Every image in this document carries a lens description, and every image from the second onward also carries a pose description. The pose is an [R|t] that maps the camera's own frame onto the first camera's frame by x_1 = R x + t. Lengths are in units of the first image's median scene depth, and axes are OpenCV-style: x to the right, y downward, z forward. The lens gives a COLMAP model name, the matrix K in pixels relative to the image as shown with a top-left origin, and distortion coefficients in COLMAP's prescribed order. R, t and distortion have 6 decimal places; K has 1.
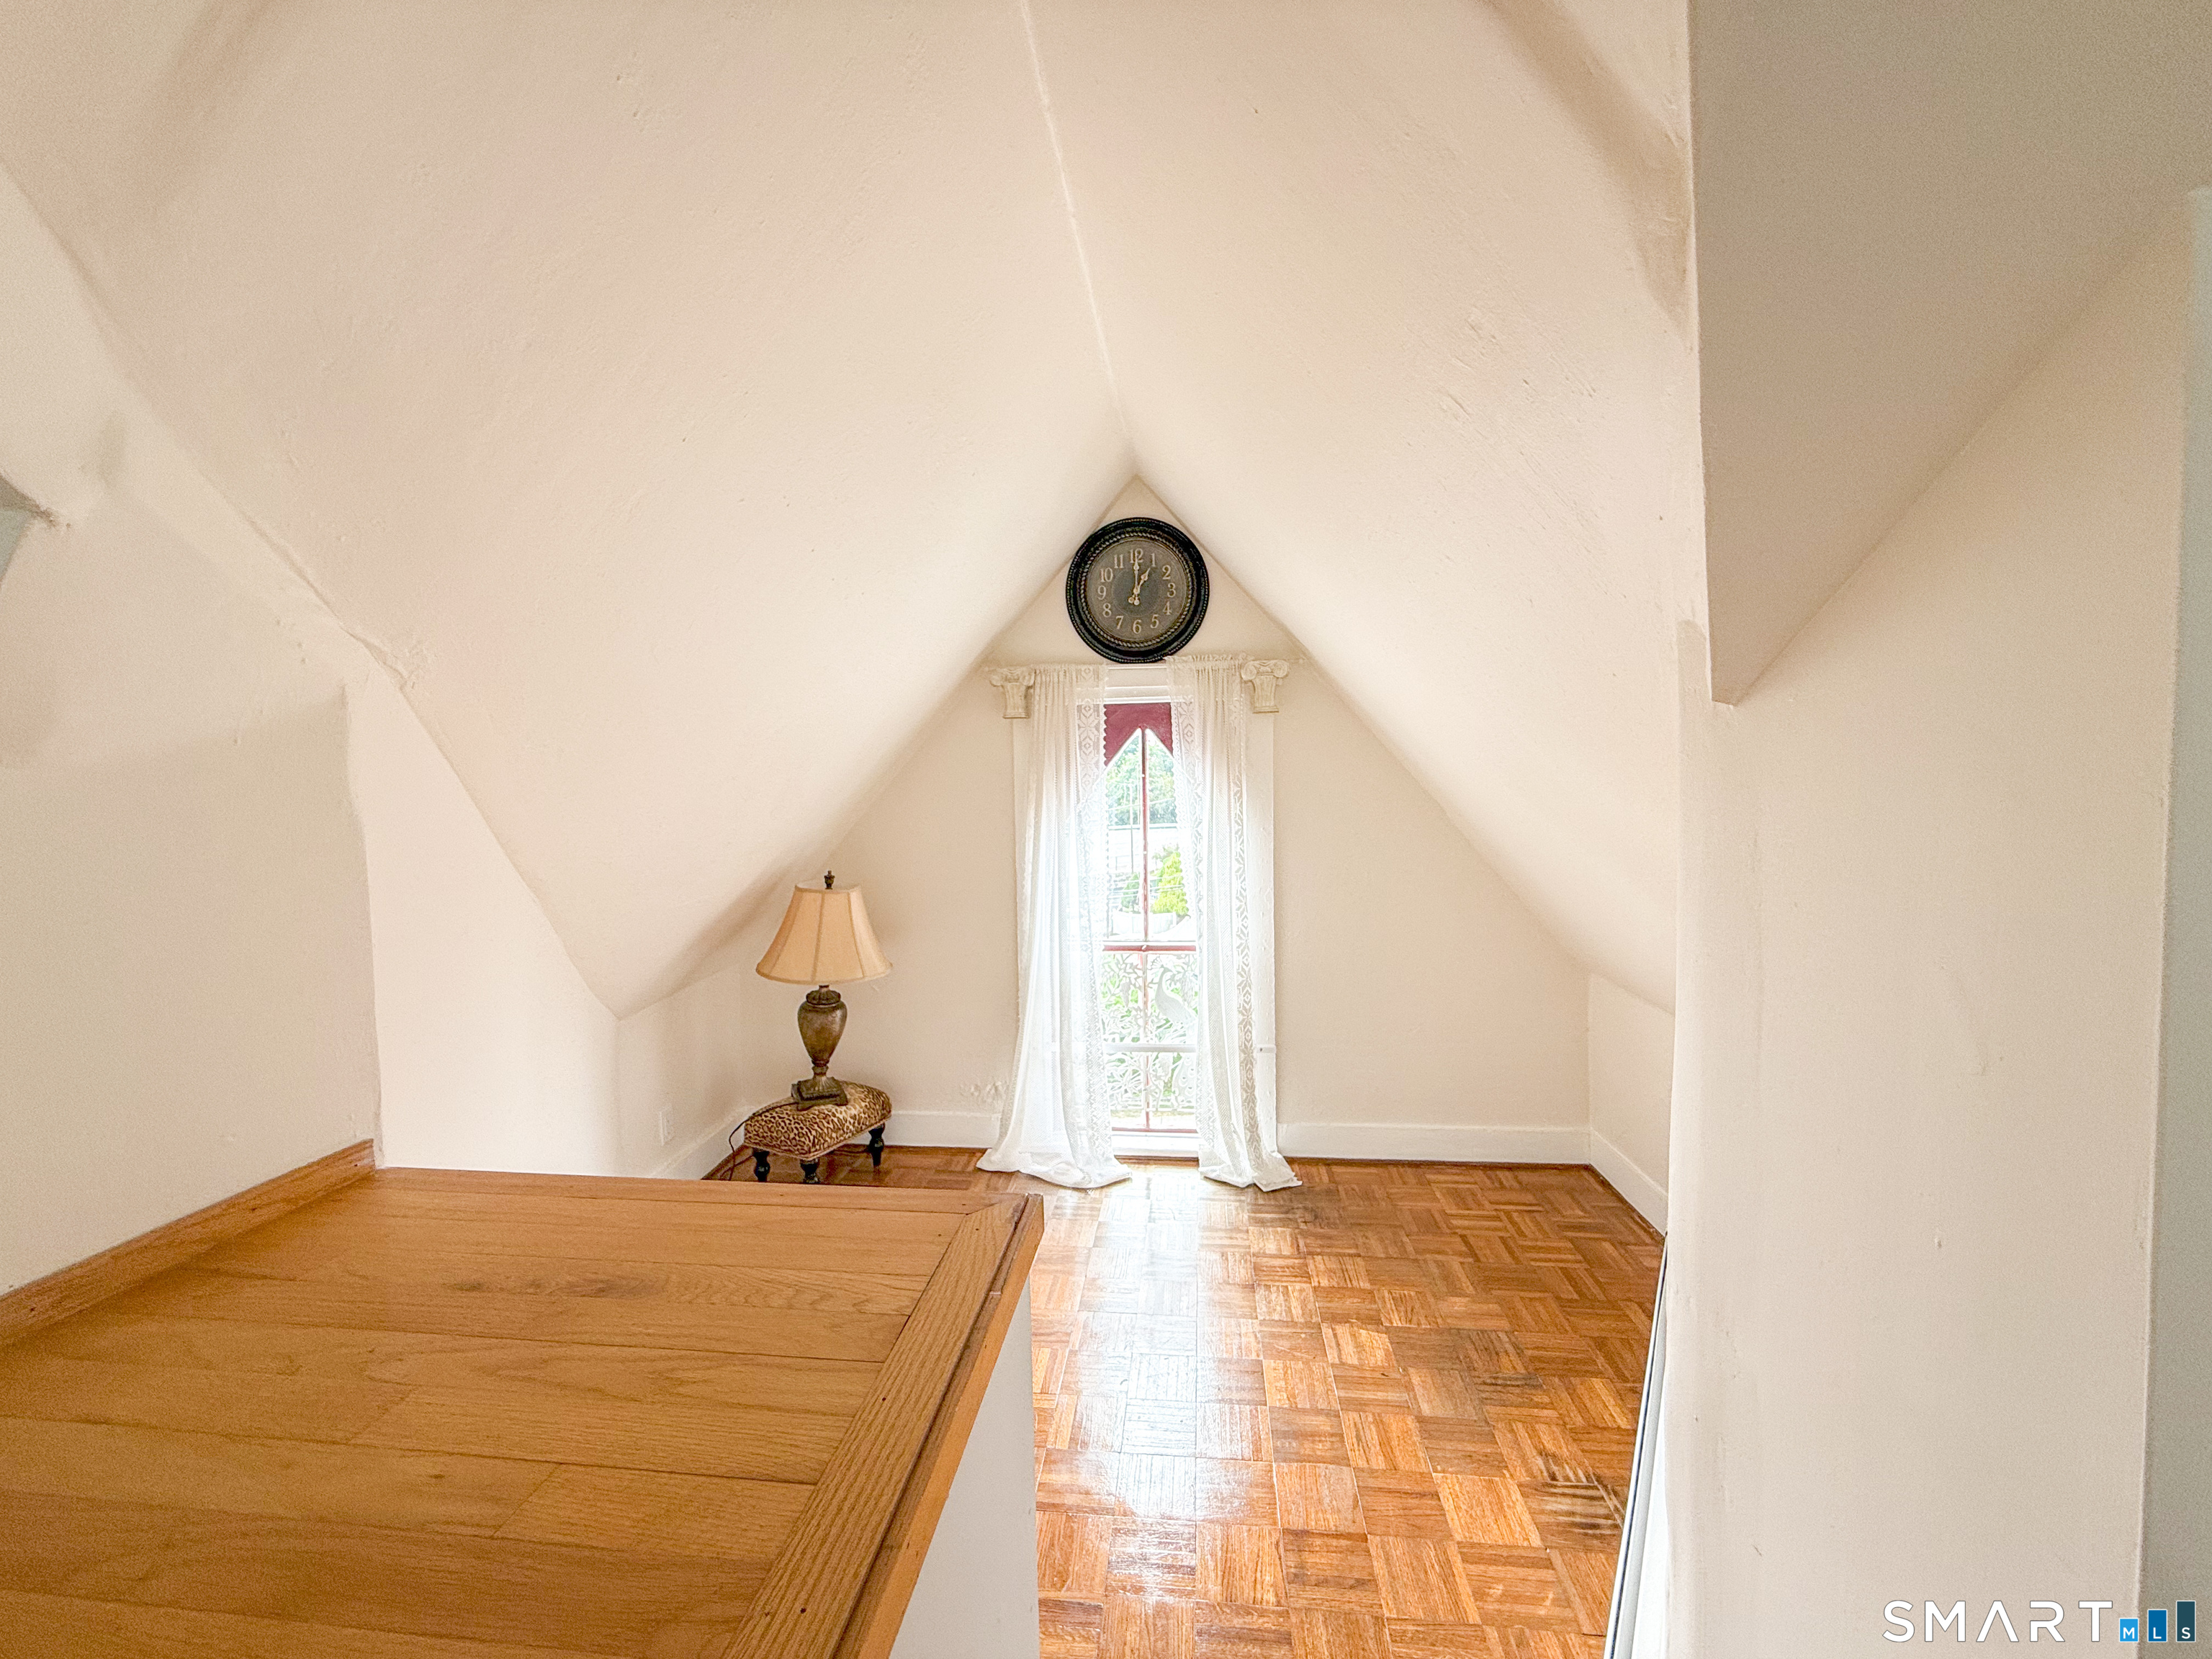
lens RADIAL K [[878.5, 0, 1107.7], [0, 878.5, 830.5], [0, 0, 1]] dist [0.000872, -0.000859]
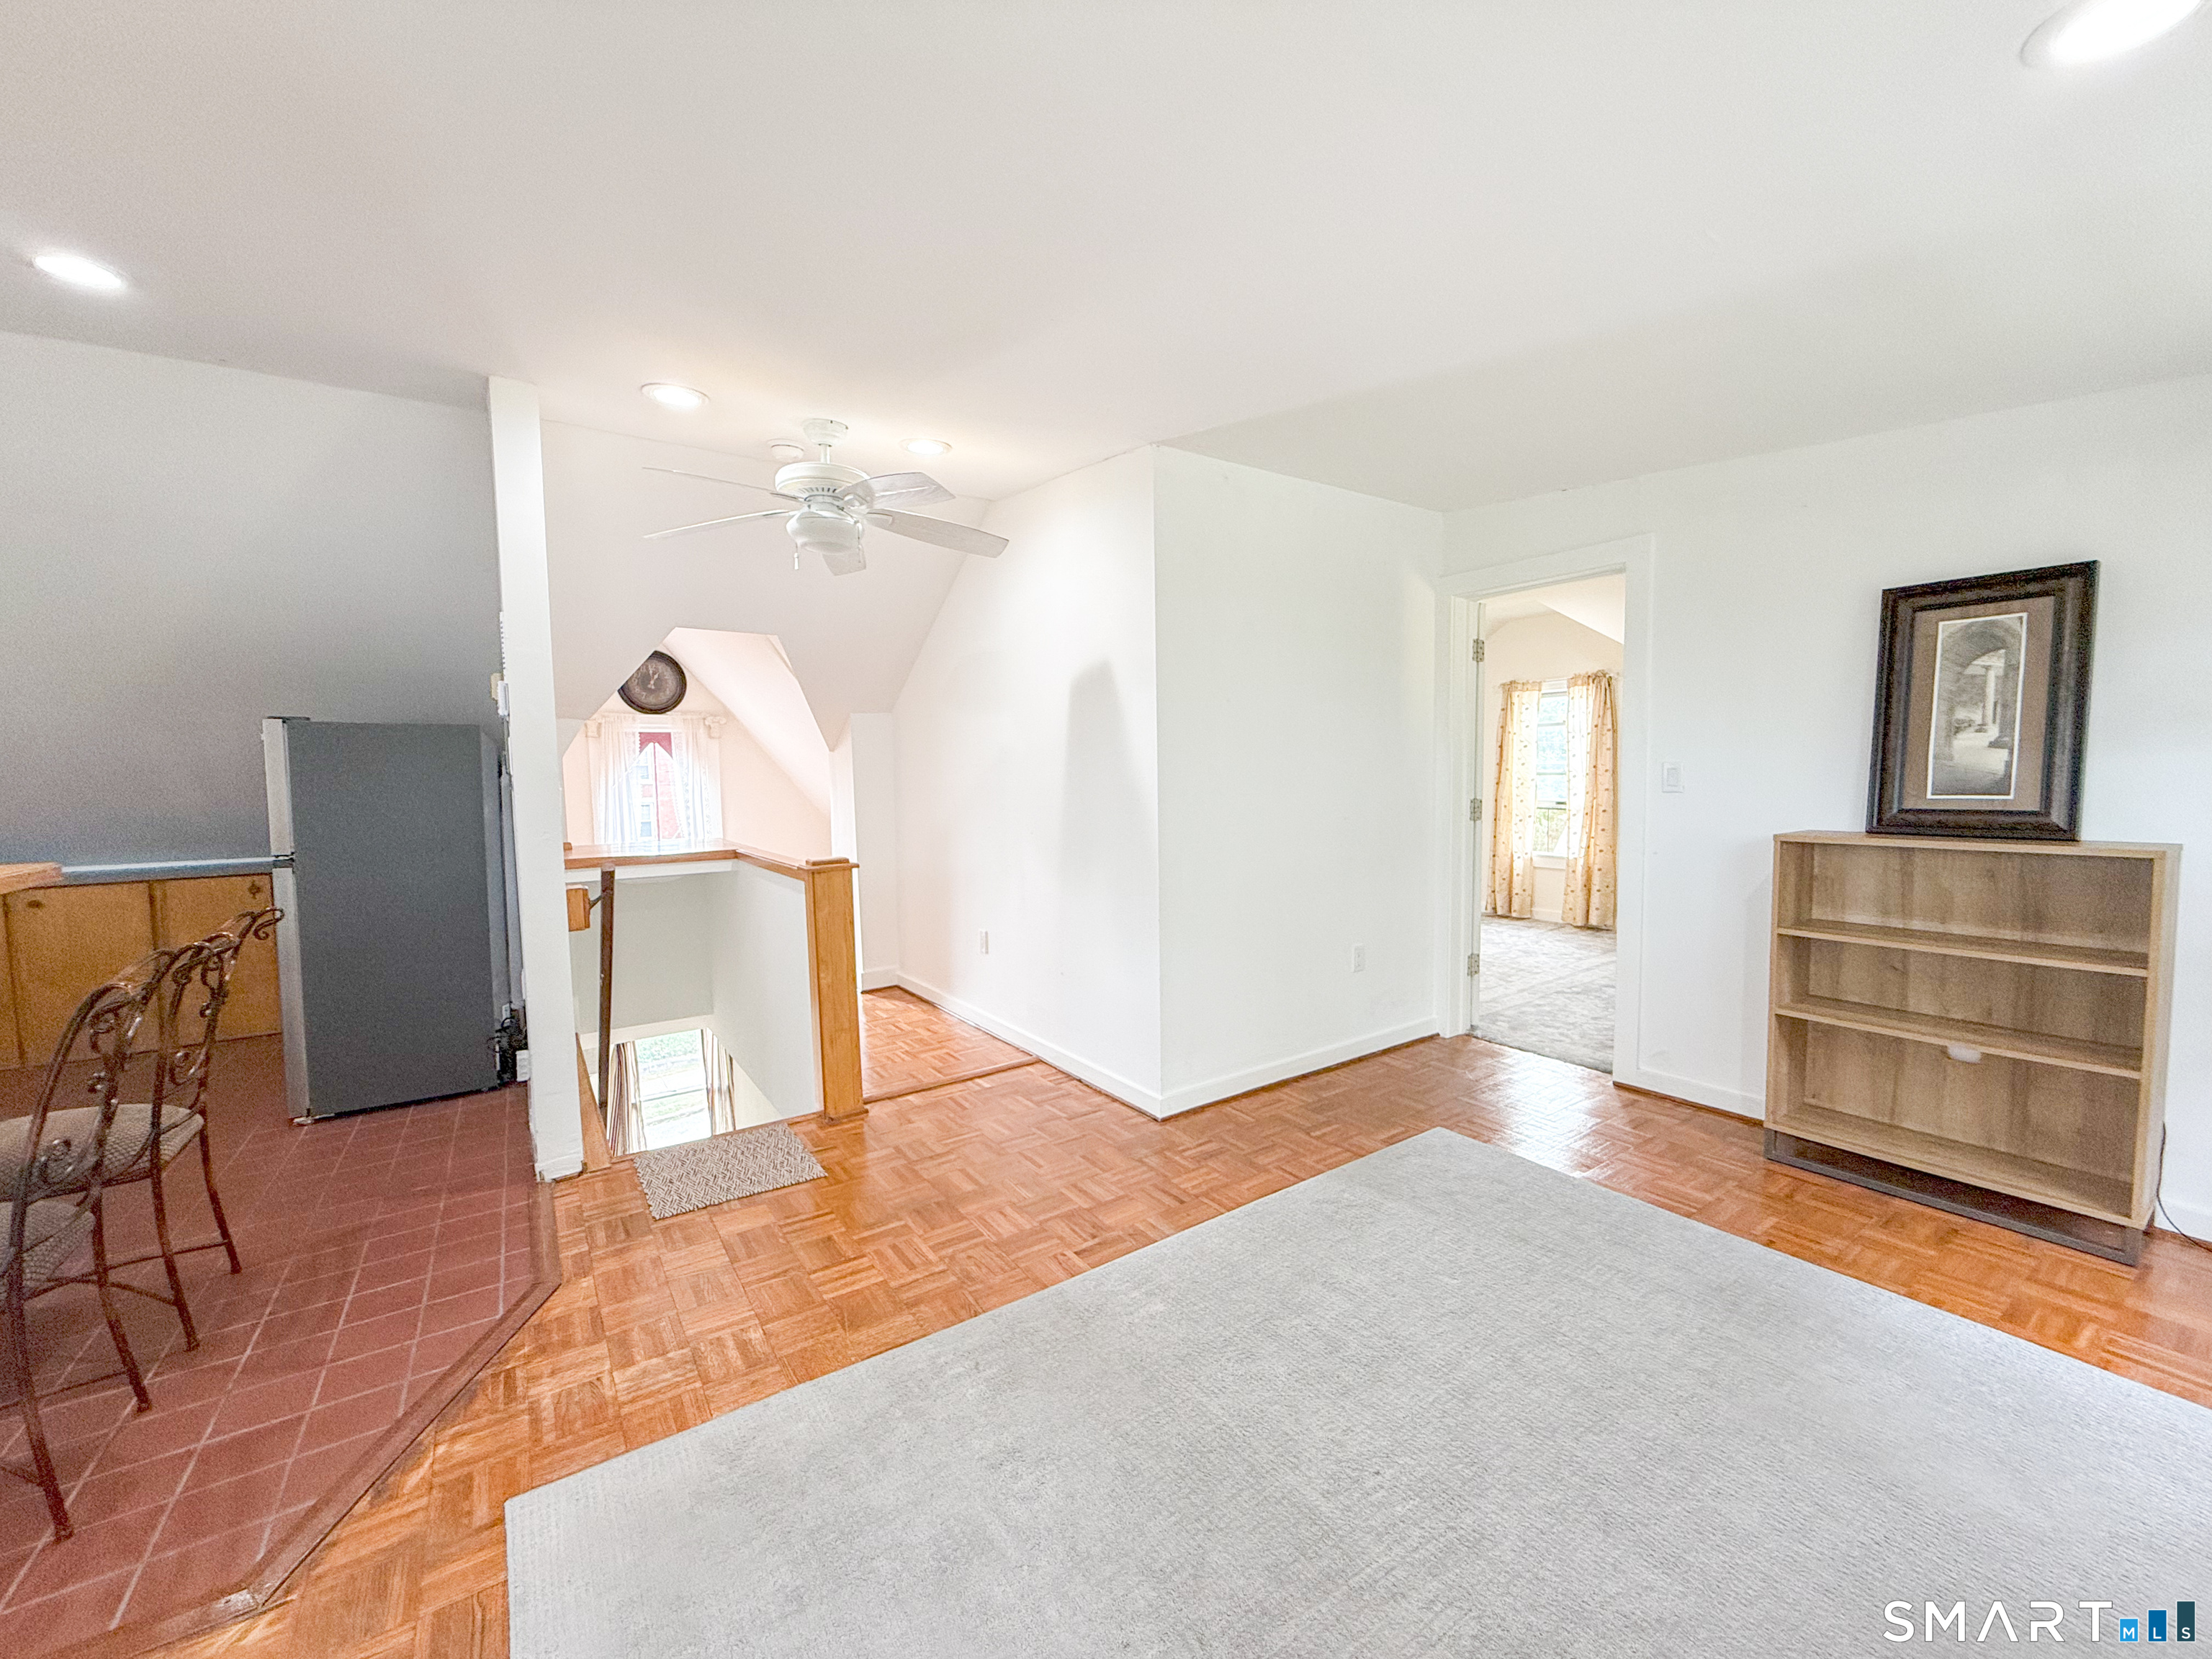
lens RADIAL K [[878.5, 0, 1097.6], [0, 878.5, 837.5], [0, 0, 1]] dist [0.000872, -0.000859]
pose [[0.765983, -0.048604, 0.641021, -0.556497], [0.037930, 0.998818, 0.030409, 0.101451], [-0.641741, 0.001021, 0.766921, -1.469854]]
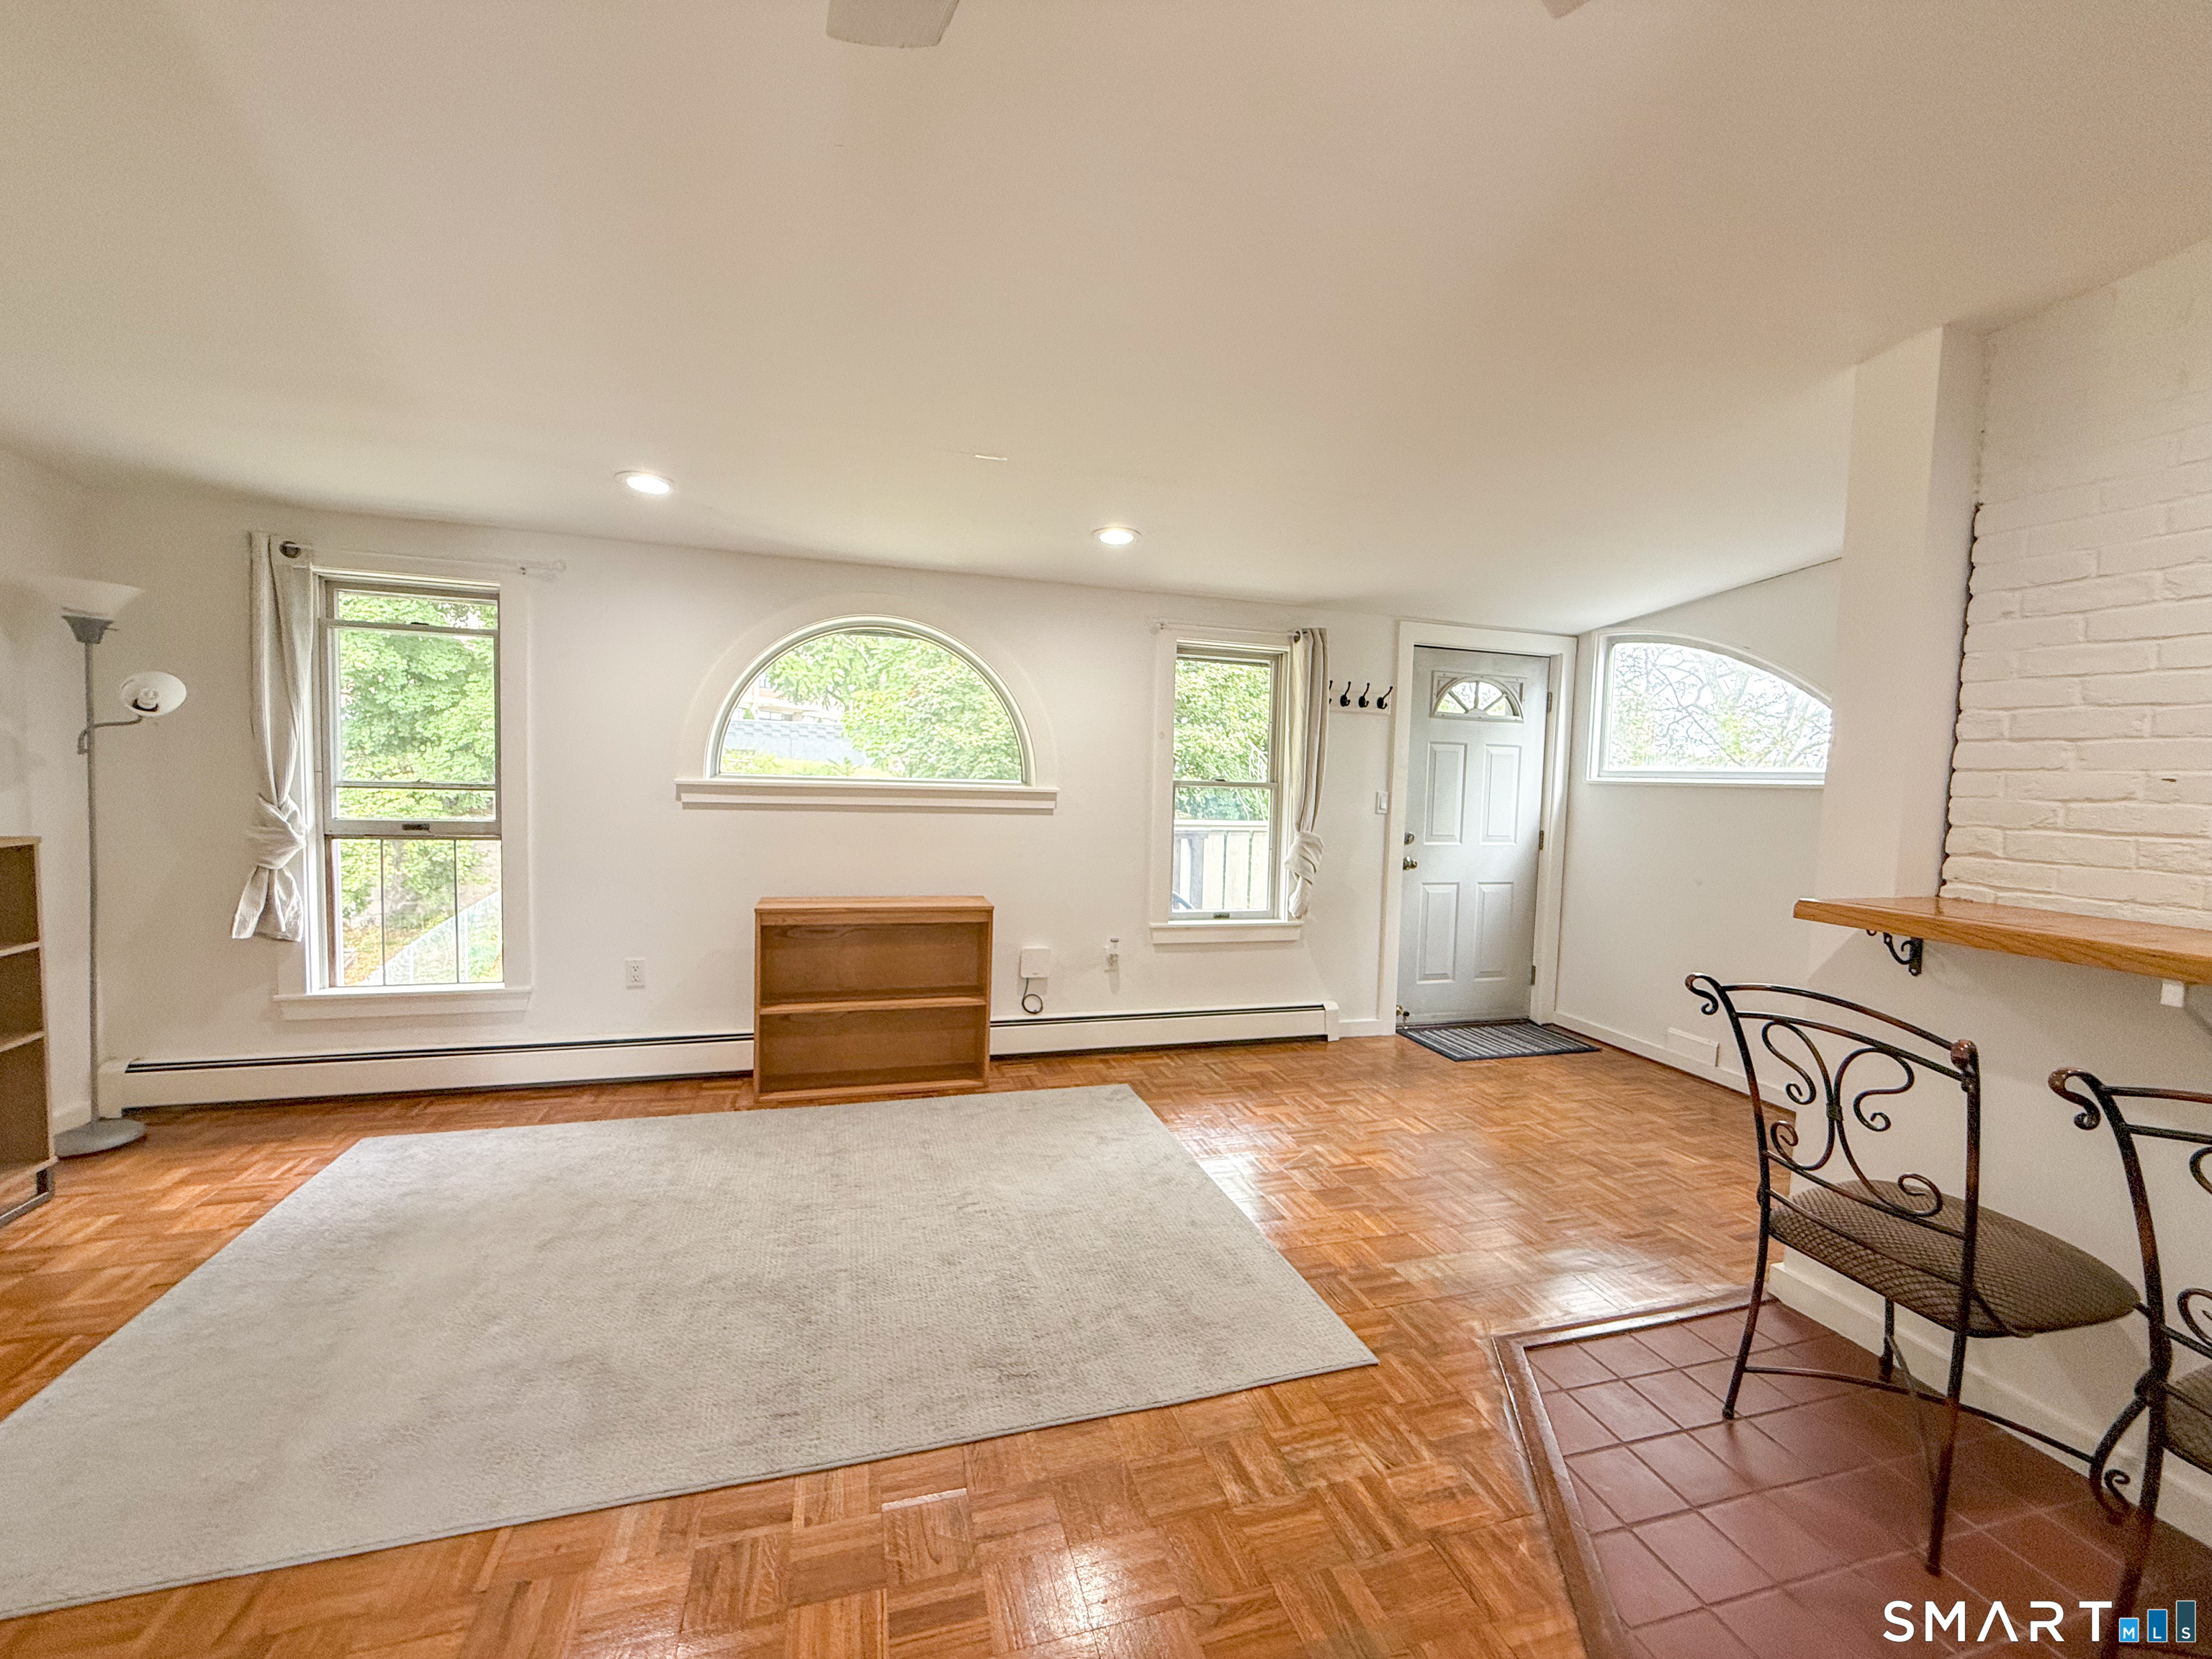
lens RADIAL K [[878.5, 0, 1099.9], [0, 878.5, 826.2], [0, 0, 1]] dist [0.000872, -0.000859]
pose [[-0.925443, 0.007067, -0.378820, -0.062054], [-0.038102, 0.993022, 0.111605, 0.026910], [0.376966, 0.117718, -0.918716, -0.359309]]
